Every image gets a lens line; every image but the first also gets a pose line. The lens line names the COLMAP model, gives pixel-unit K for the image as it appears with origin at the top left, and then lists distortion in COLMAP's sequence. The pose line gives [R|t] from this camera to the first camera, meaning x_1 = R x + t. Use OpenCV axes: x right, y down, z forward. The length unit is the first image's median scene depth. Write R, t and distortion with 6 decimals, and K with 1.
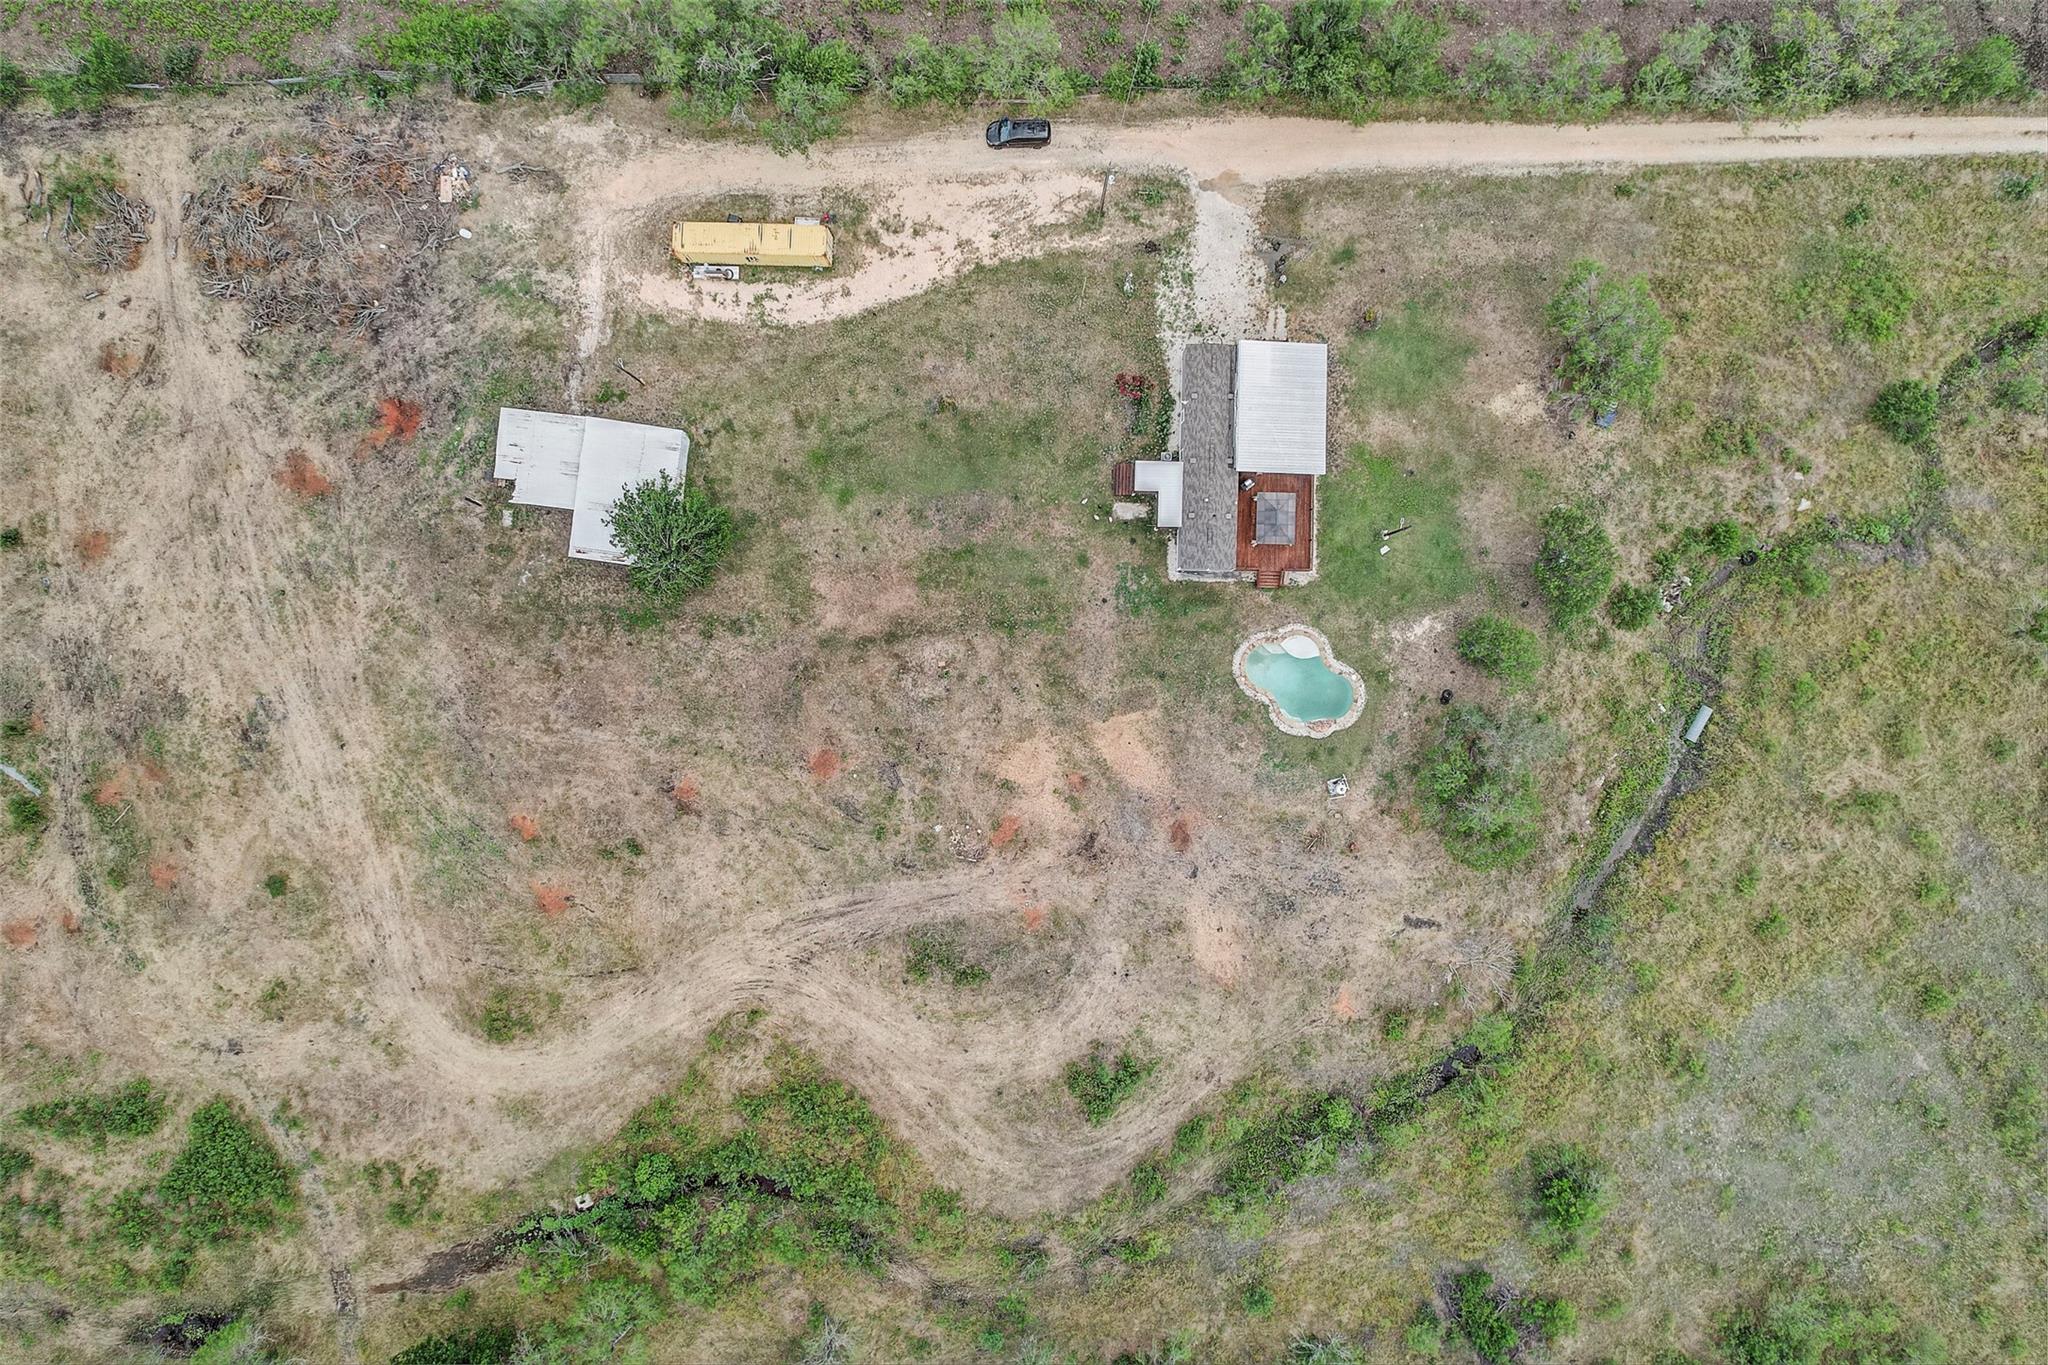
lens RADIAL K [[1318.3, 0, 1024.0], [0, 1318.3, 682.5], [0, 0, 1]] dist [-0.046549, -0.000847]
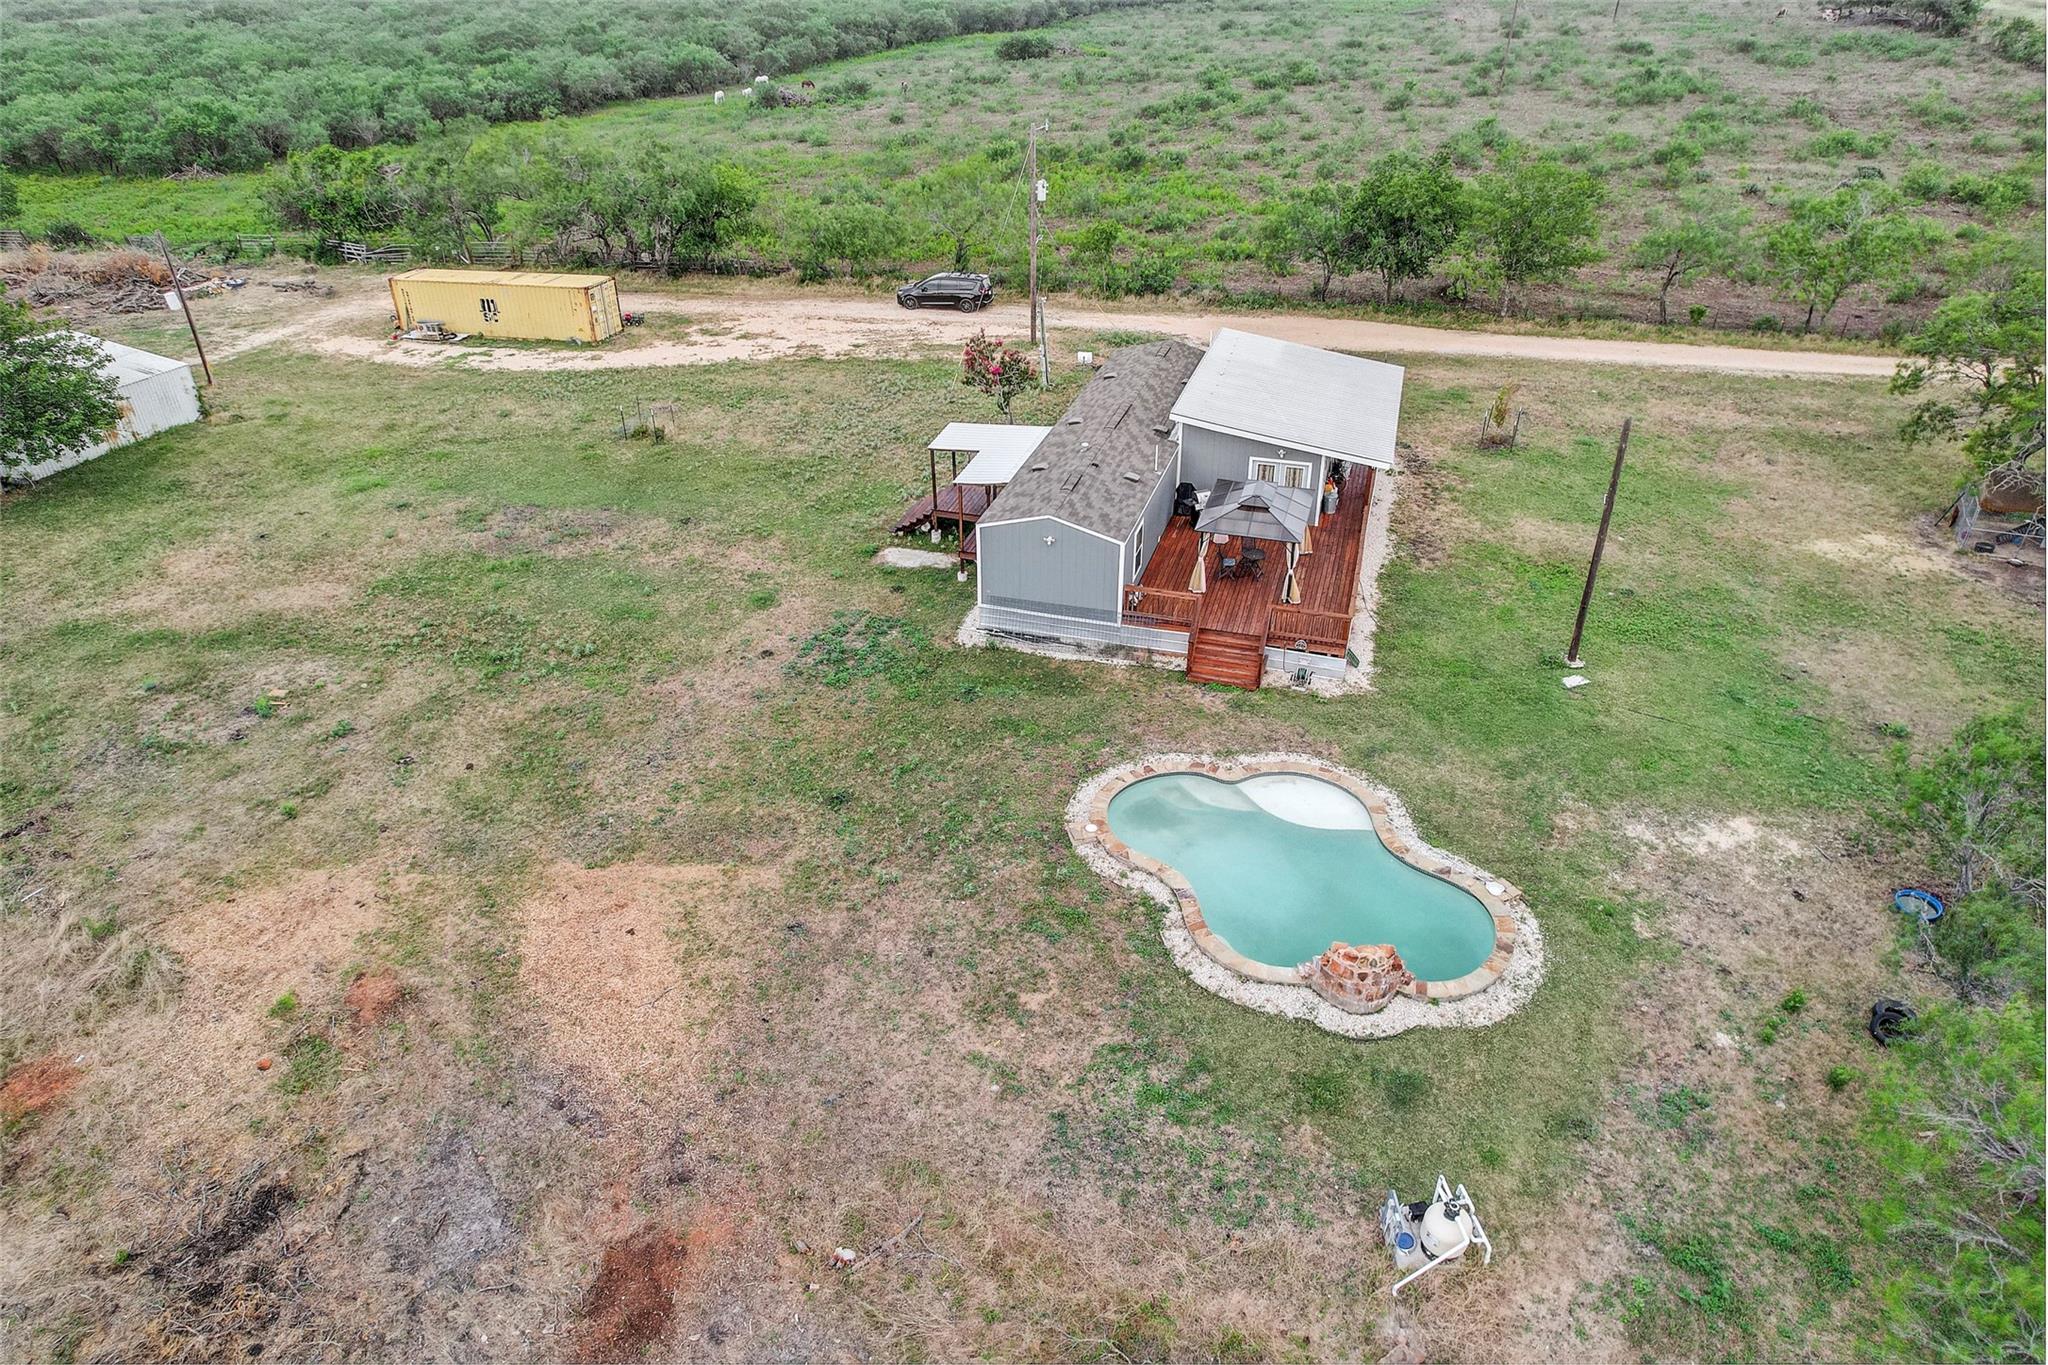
lens RADIAL K [[1312.3, 0, 1024.0], [0, 1312.3, 682.5], [0, 0, 1]] dist [-0.075440, 0.067675]
pose [[0.964461, 0.137097, -0.225875, 0.211697], [-0.264164, 0.481817, -0.835506, 0.223808], [-0.005715, 0.865481, 0.500909, 0.827902]]
